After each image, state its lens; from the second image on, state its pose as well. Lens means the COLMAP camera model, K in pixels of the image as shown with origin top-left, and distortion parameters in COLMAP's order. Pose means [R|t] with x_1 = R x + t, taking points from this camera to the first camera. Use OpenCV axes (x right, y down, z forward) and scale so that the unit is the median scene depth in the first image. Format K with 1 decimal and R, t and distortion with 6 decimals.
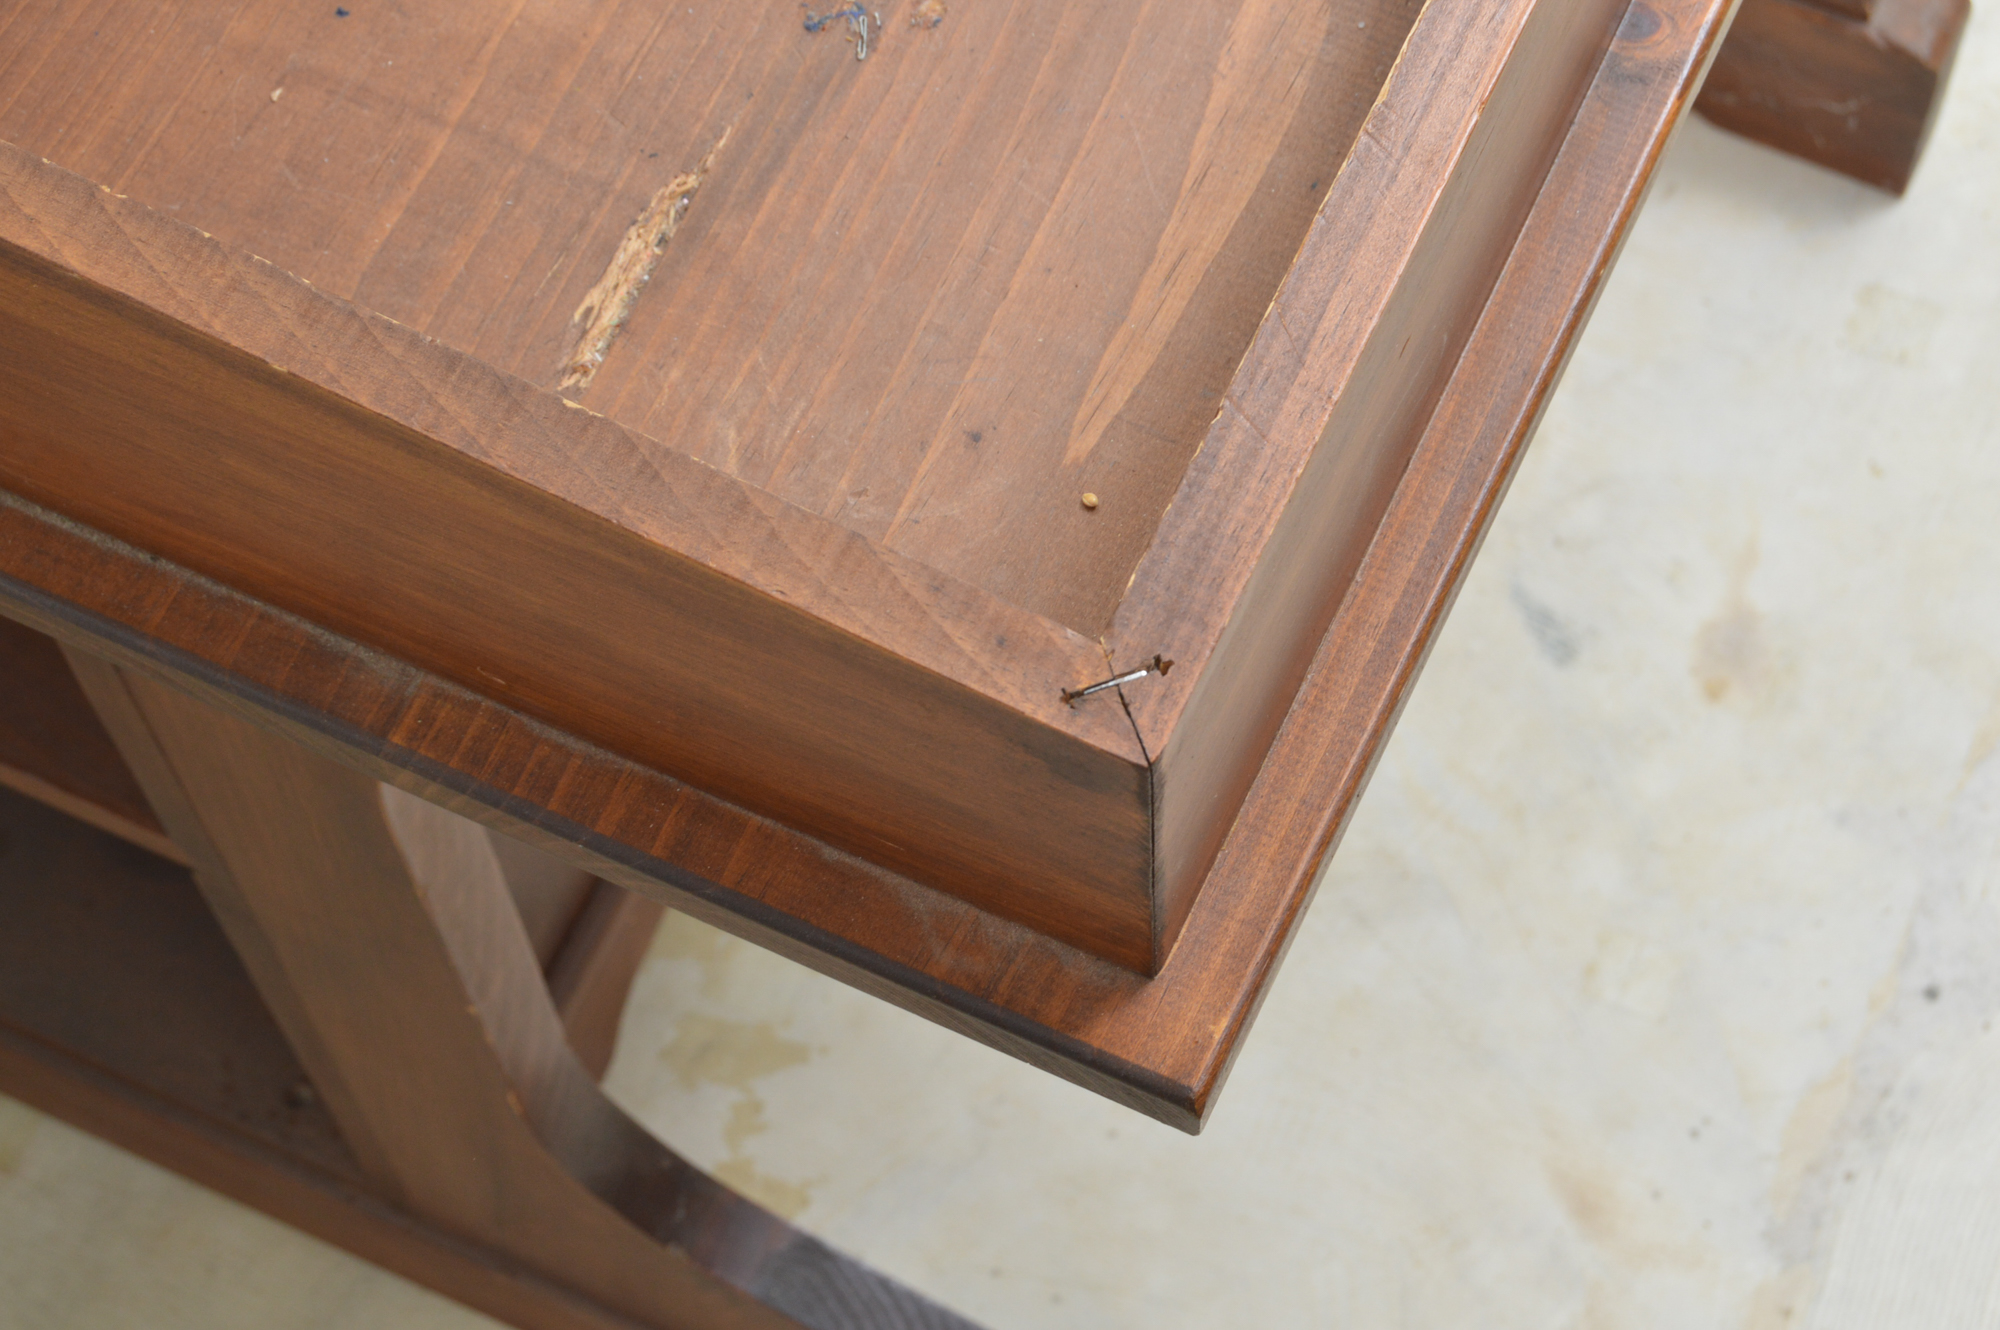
lens RADIAL K [[3959.0, 0, 987.4], [0, 3959.0, 675.2], [0, 0, 1]] dist [-0.027086, 0.000000]
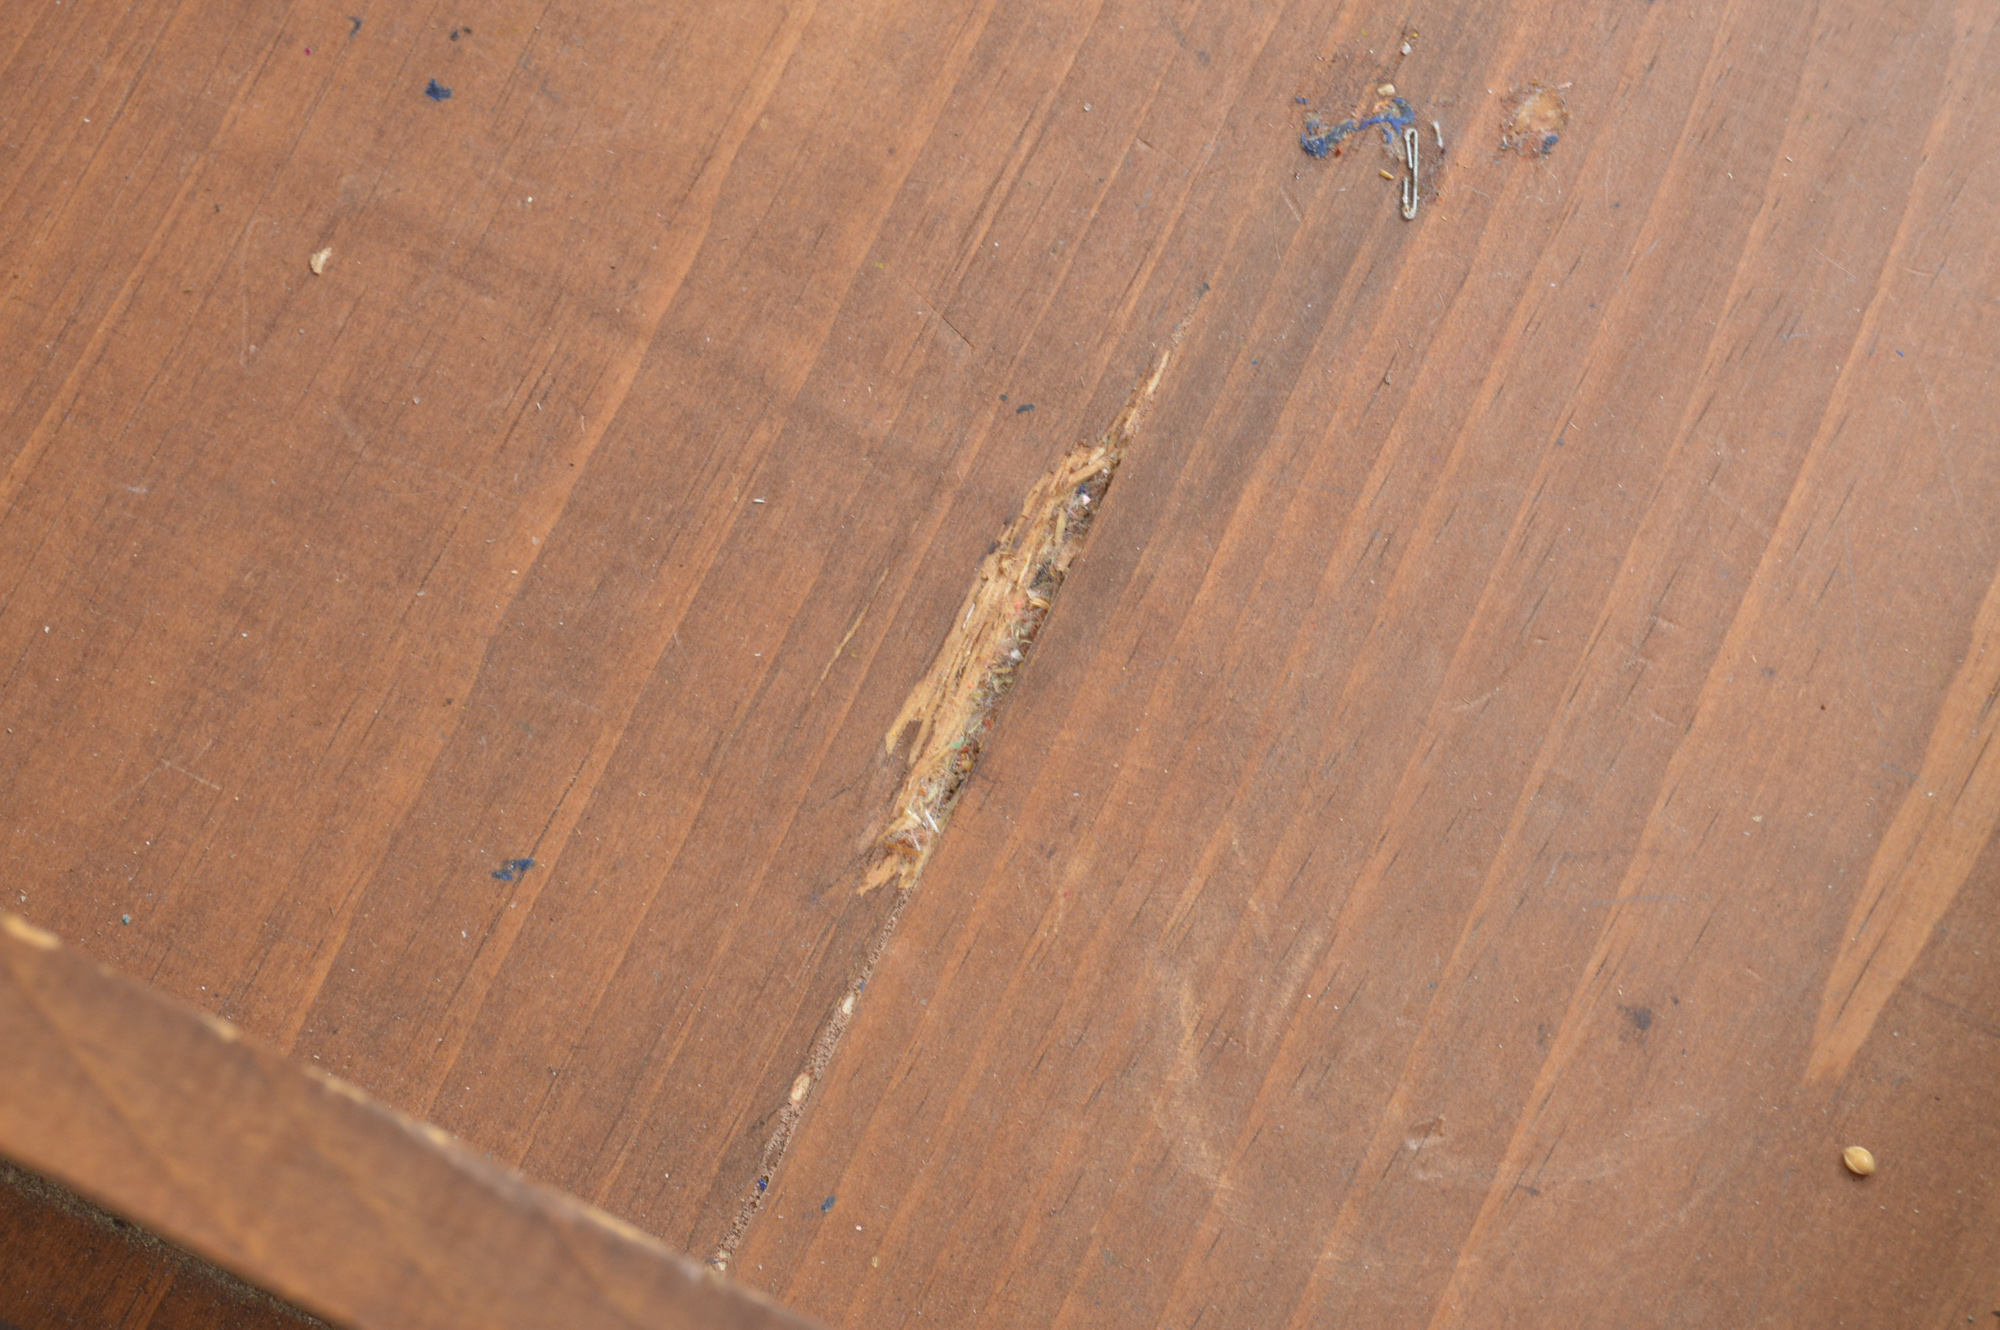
lens RADIAL K [[4465.9, 0, 1008.3], [0, 4465.9, 664.0], [0, 0, 1]] dist [-0.024144, 0.000000]
pose [[0.999885, 0.015004, -0.002288, -0.085502], [-0.014270, 0.980727, 0.194863, -0.217366], [0.005168, -0.194807, 0.980828, 0.400450]]
